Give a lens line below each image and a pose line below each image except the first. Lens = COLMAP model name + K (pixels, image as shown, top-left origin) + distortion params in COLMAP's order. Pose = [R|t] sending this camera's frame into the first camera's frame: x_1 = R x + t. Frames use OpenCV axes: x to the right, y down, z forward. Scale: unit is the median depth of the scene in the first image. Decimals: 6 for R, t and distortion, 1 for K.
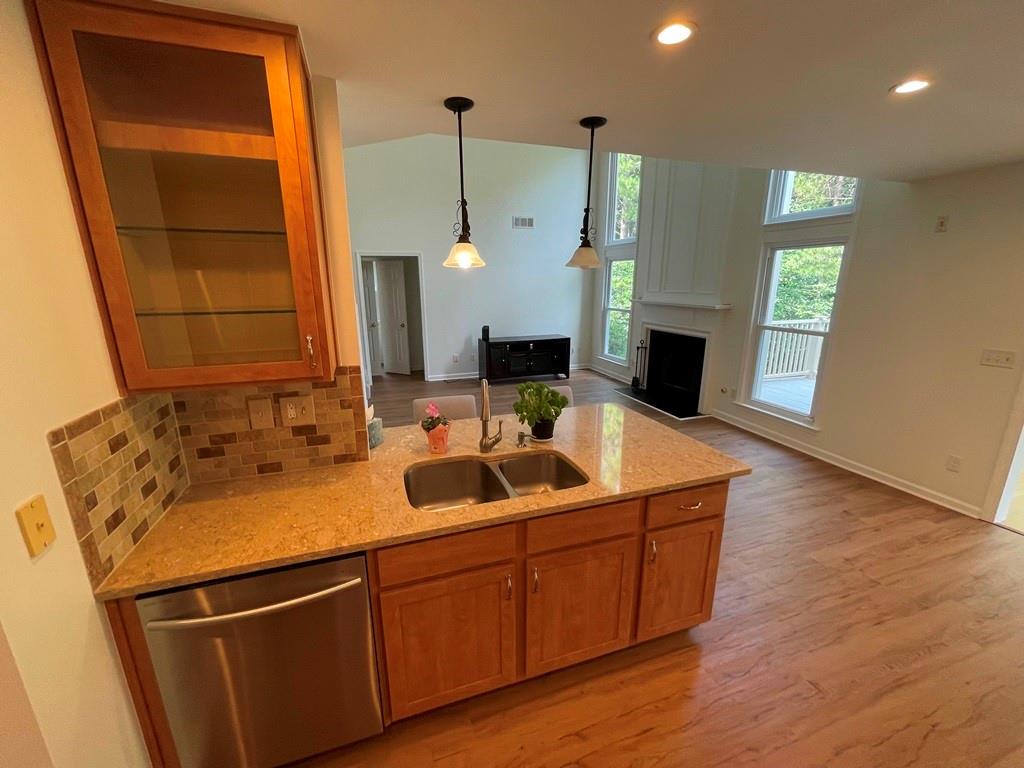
lens RADIAL K [[415.4, 0, 510.5], [0, 415.4, 385.4], [0, 0, 1]] dist [0.002411, -0.000973]
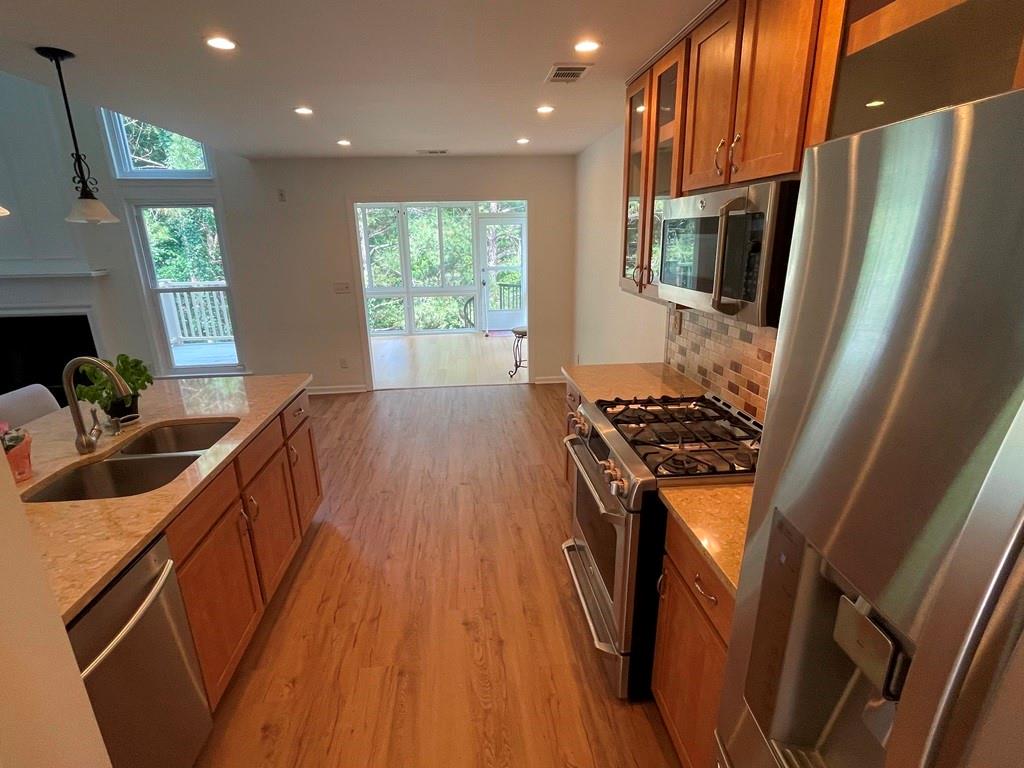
lens RADIAL K [[485.1, 0, 513.4], [0, 485.1, 381.5], [0, 0, 1]] dist [-0.000760, -0.000002]
pose [[0.220560, -0.282575, 0.933544, -0.445175], [0.257219, 0.940085, 0.223784, 0.021002], [-0.940846, 0.190768, 0.280029, -0.035375]]
